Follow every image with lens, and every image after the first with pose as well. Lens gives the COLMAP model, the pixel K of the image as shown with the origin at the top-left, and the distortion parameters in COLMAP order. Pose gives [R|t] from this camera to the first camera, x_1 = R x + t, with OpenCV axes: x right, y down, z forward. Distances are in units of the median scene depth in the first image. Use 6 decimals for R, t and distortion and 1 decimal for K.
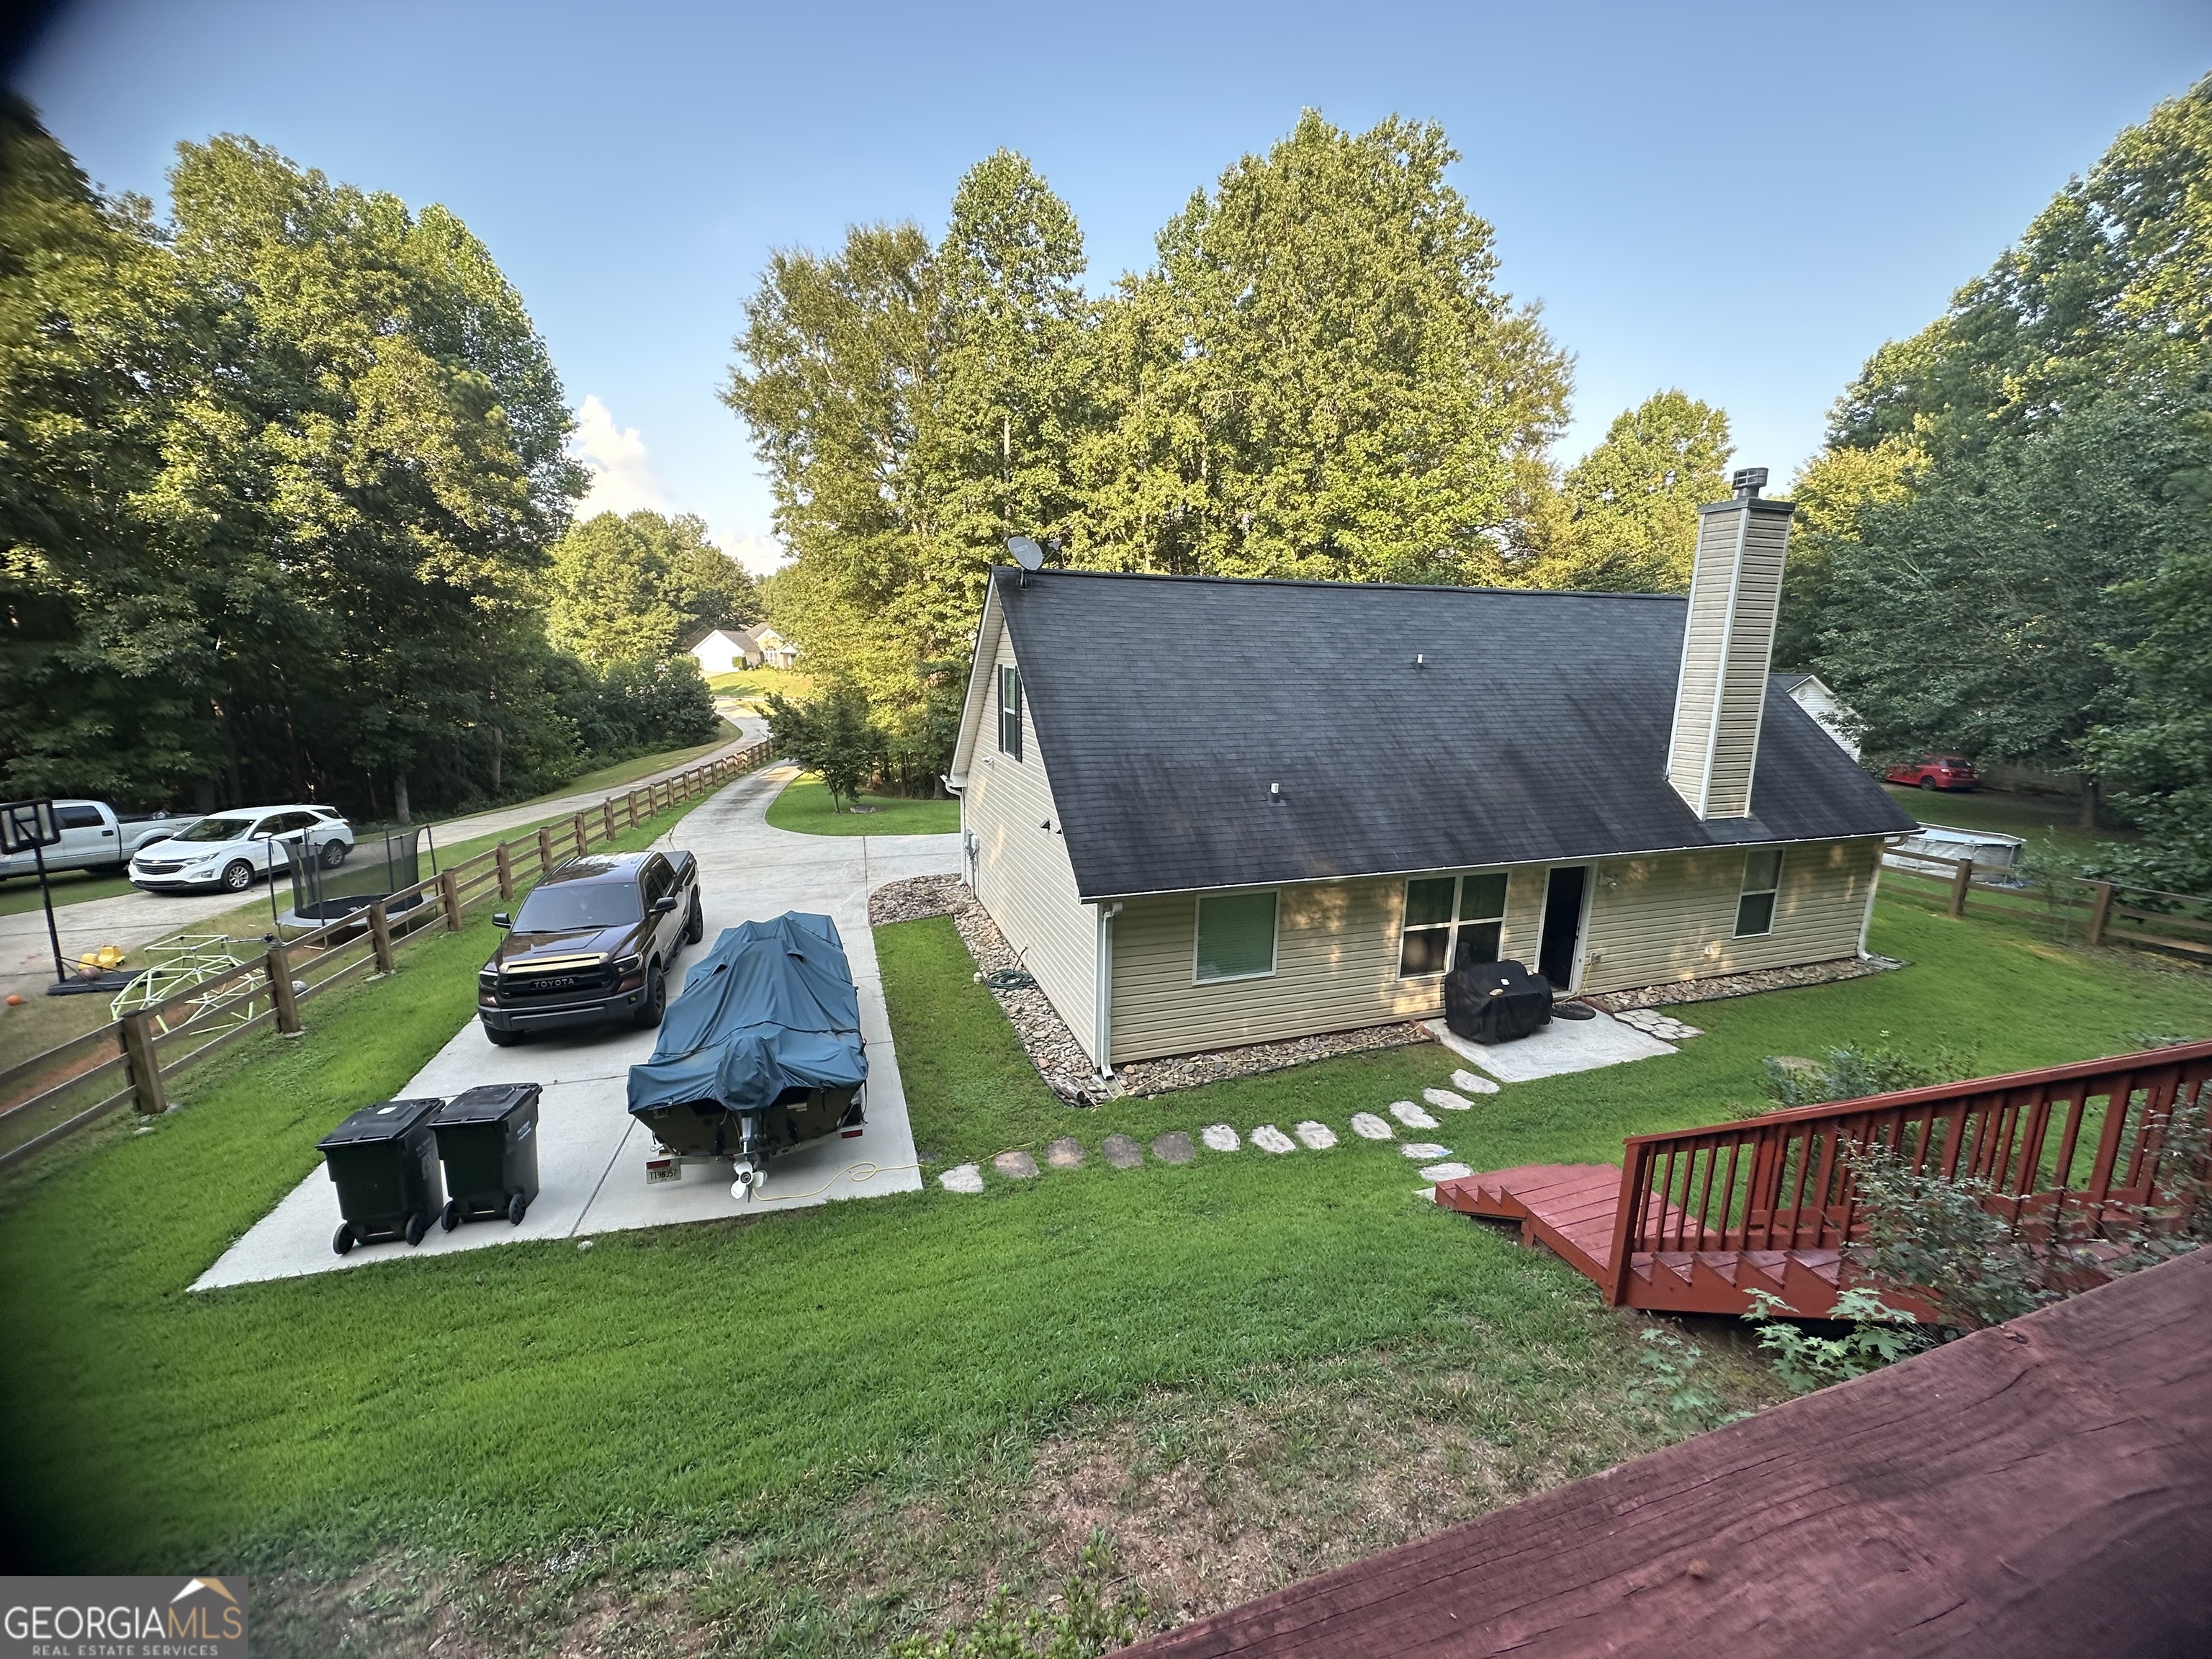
lens RADIAL K [[884.6, 0, 1103.8], [0, 884.6, 829.8], [0, 0, 1]] dist [0.000042, 0.000867]
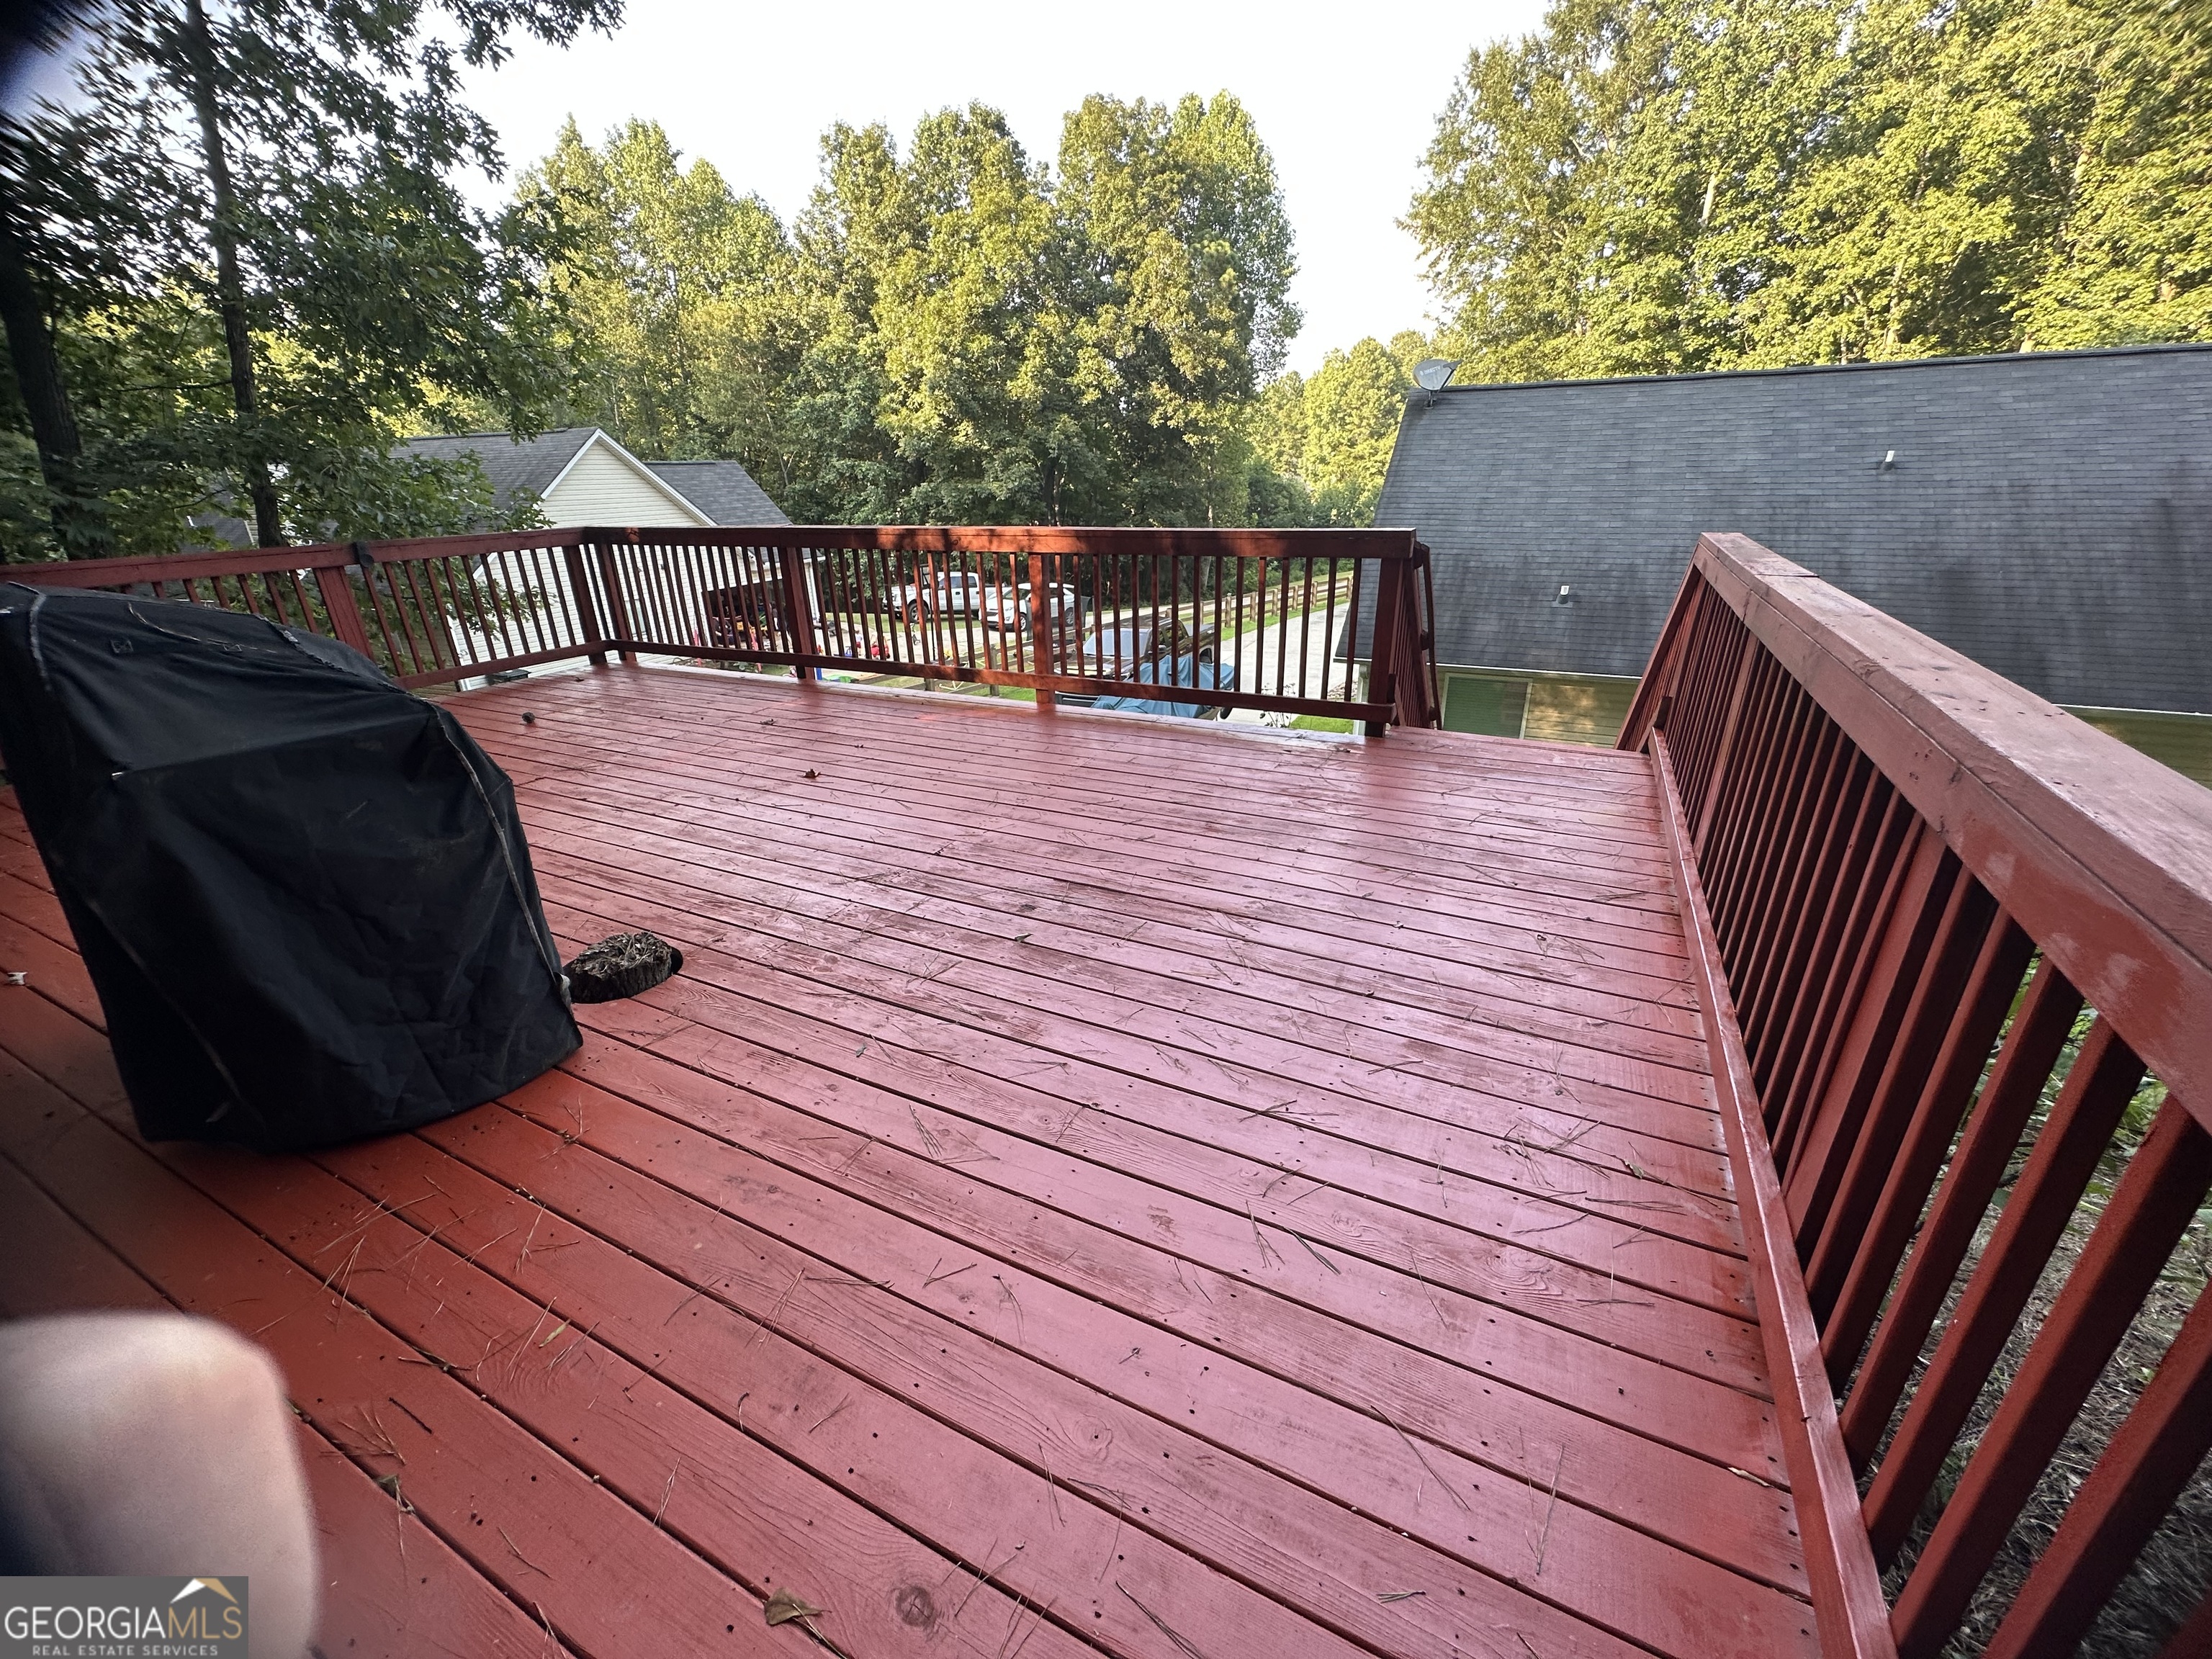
lens RADIAL K [[884.6, 0, 1106.0], [0, 884.6, 833.3], [0, 0, 1]] dist [0.000042, 0.000867]
pose [[0.705505, 0.241005, -0.666468, 0.223605], [-0.112721, 0.966591, 0.230210, 0.020827], [0.699683, -0.087290, 0.709101, -0.072971]]
